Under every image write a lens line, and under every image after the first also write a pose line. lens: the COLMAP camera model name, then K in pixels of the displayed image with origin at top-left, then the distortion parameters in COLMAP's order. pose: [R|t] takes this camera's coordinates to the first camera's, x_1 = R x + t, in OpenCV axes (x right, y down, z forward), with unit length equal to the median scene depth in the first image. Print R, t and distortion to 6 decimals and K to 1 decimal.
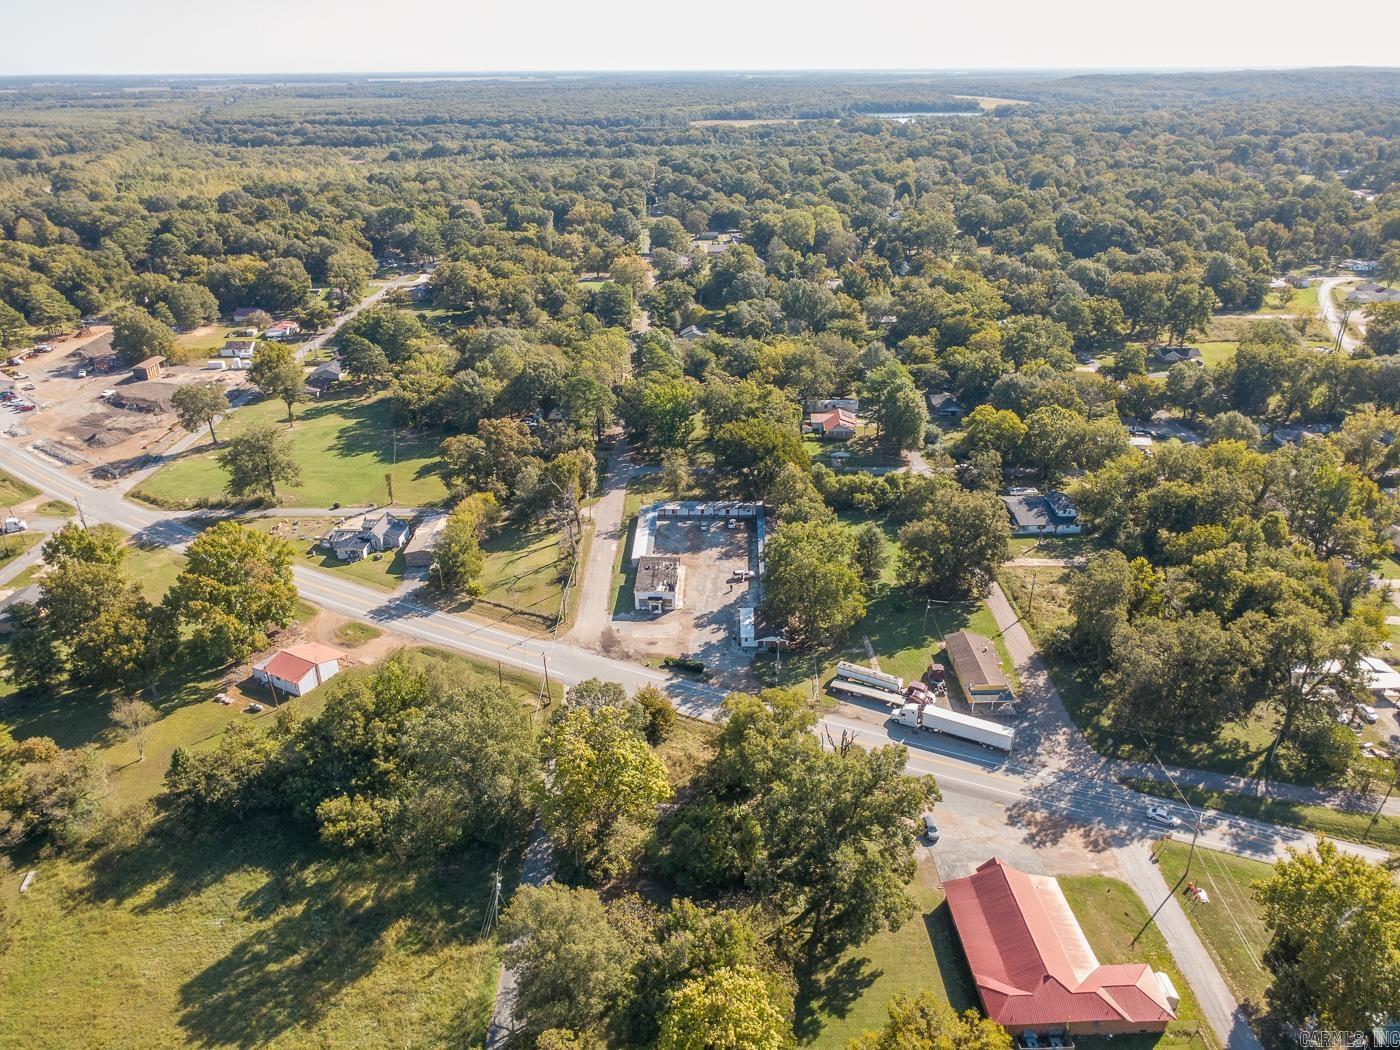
lens RADIAL K [[984.4, 0, 702.1], [0, 984.4, 523.4], [0, 0, 1]] dist [0.003612, 0.001974]
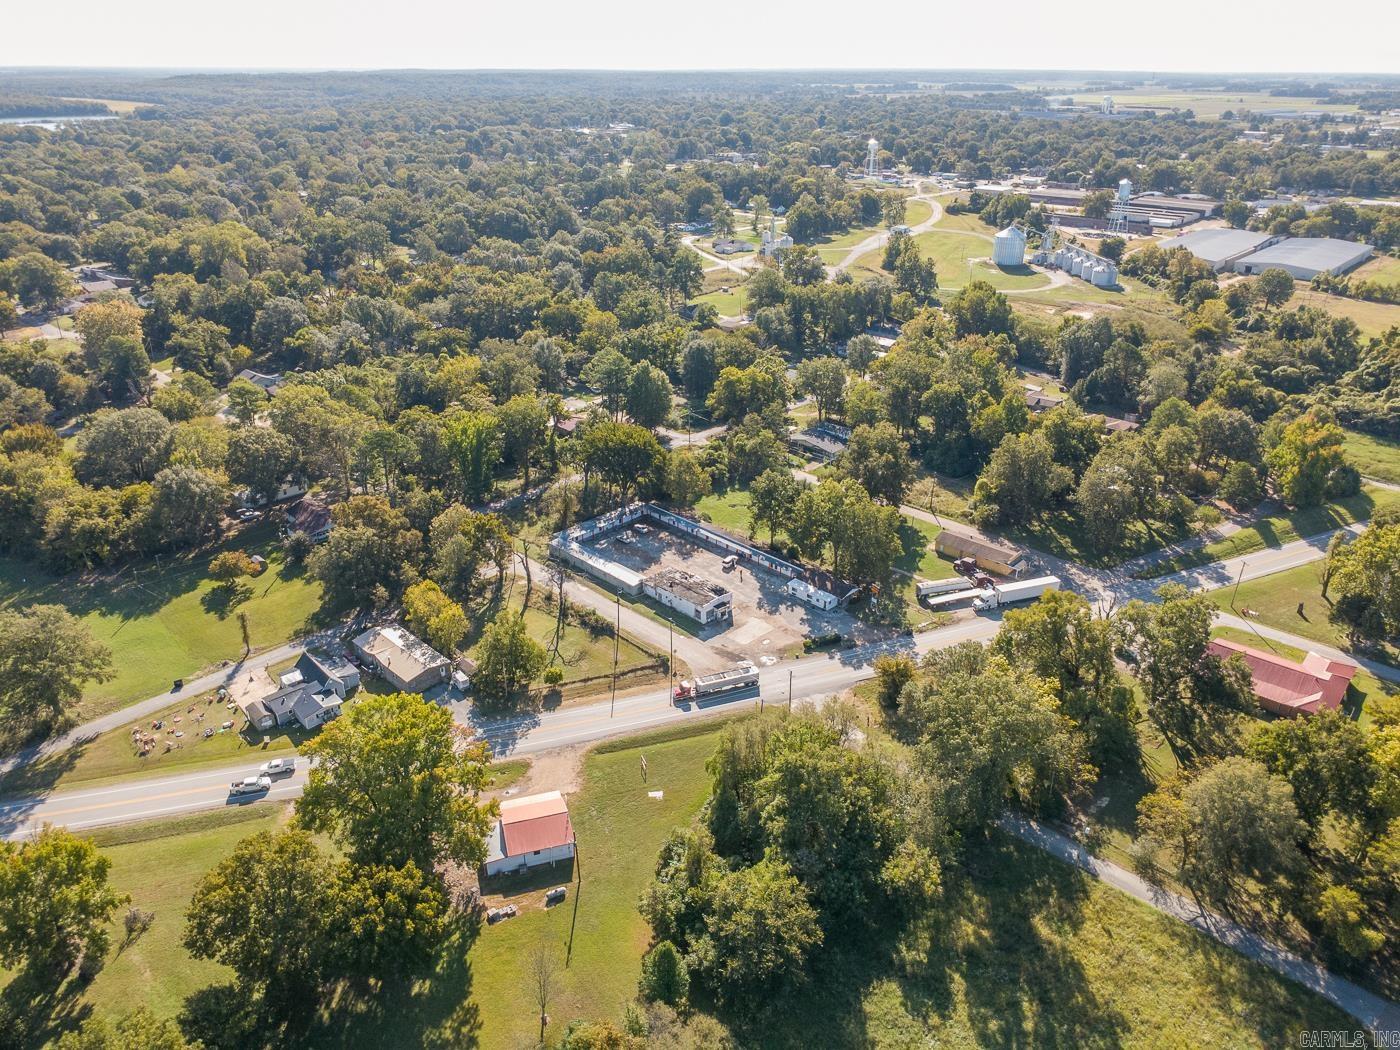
lens RADIAL K [[984.4, 0, 702.1], [0, 984.4, 523.4], [0, 0, 1]] dist [0.003612, 0.001974]
pose [[0.686466, -0.299701, 0.662528, -0.585784], [0.299970, 0.946692, 0.117438, -0.103605], [-0.662407, 0.118121, 0.739773, 0.241256]]
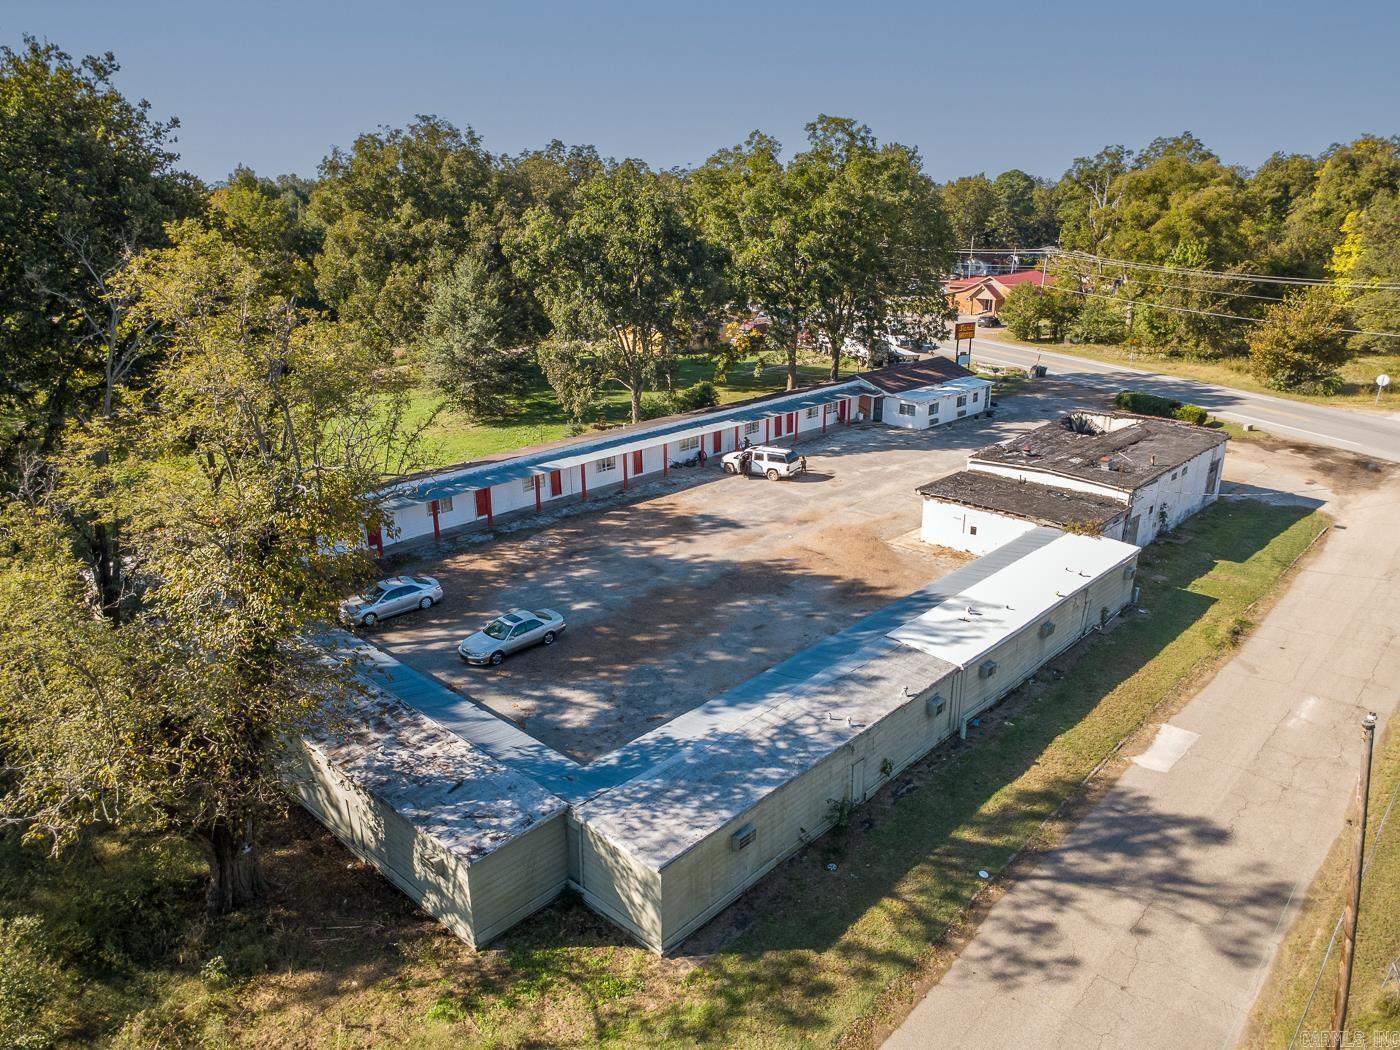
lens RADIAL K [[984.4, 0, 702.1], [0, 984.4, 523.4], [0, 0, 1]] dist [0.003612, 0.001974]
pose [[-0.736782, -0.209221, 0.642945, -0.122620], [0.296003, 0.755139, 0.584934, -0.099133], [-0.607893, 0.621282, -0.494443, 1.065744]]
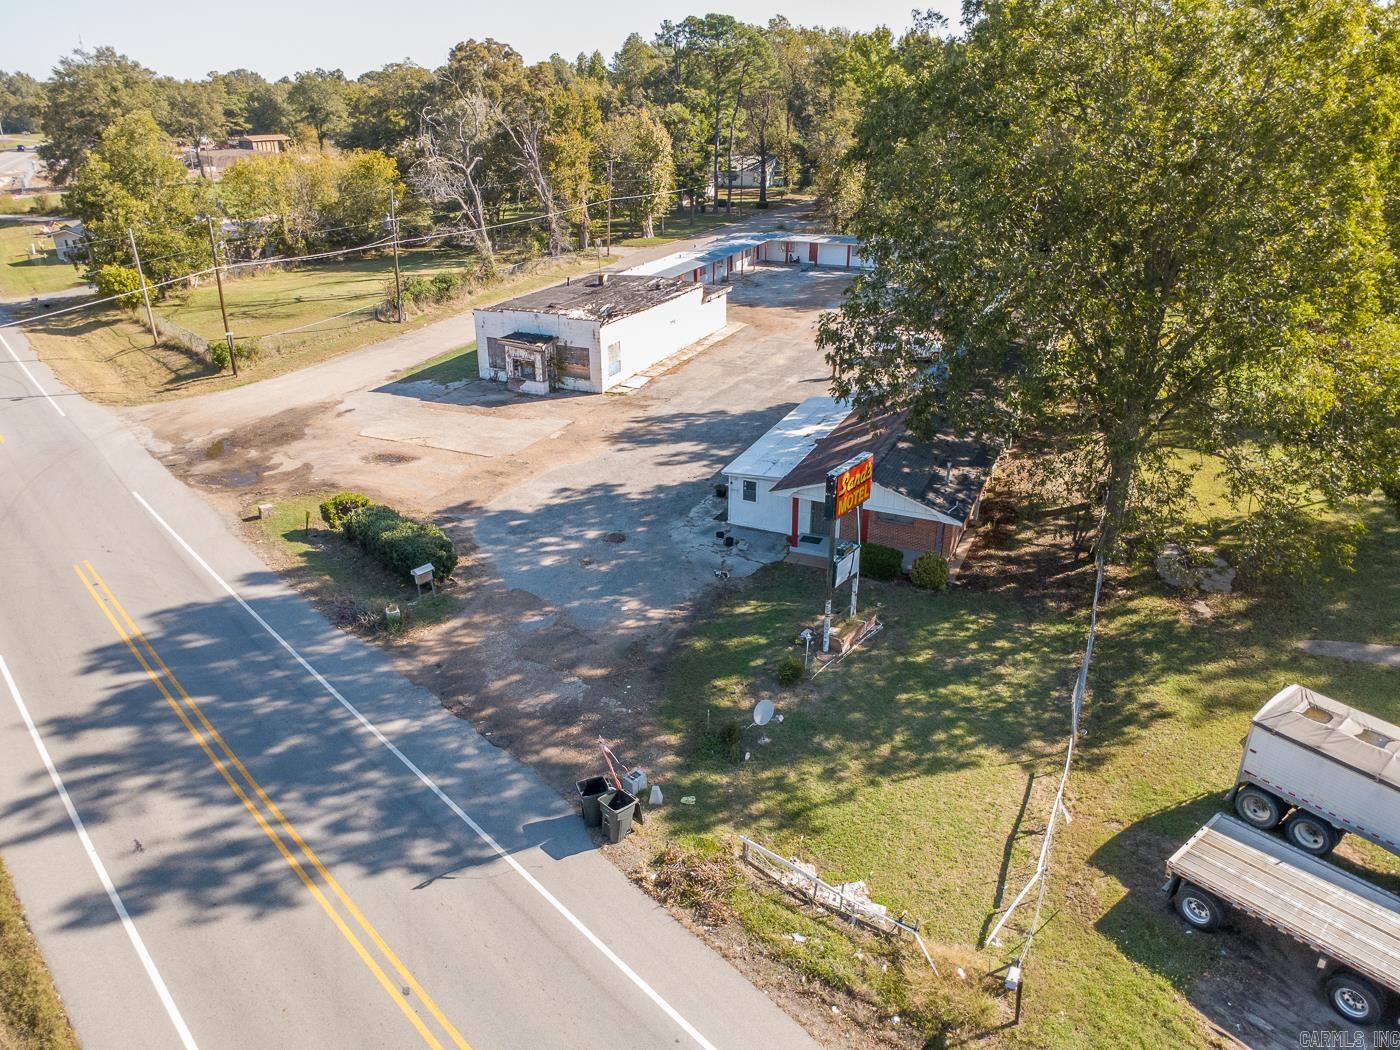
lens RADIAL K [[984.4, 0, 702.1], [0, 984.4, 523.4], [0, 0, 1]] dist [0.003612, 0.001974]
pose [[0.924653, 0.157229, -0.346837, 0.085448], [-0.163208, 0.986517, 0.012105, 0.099977], [0.344064, 0.045414, 0.937847, 0.654022]]
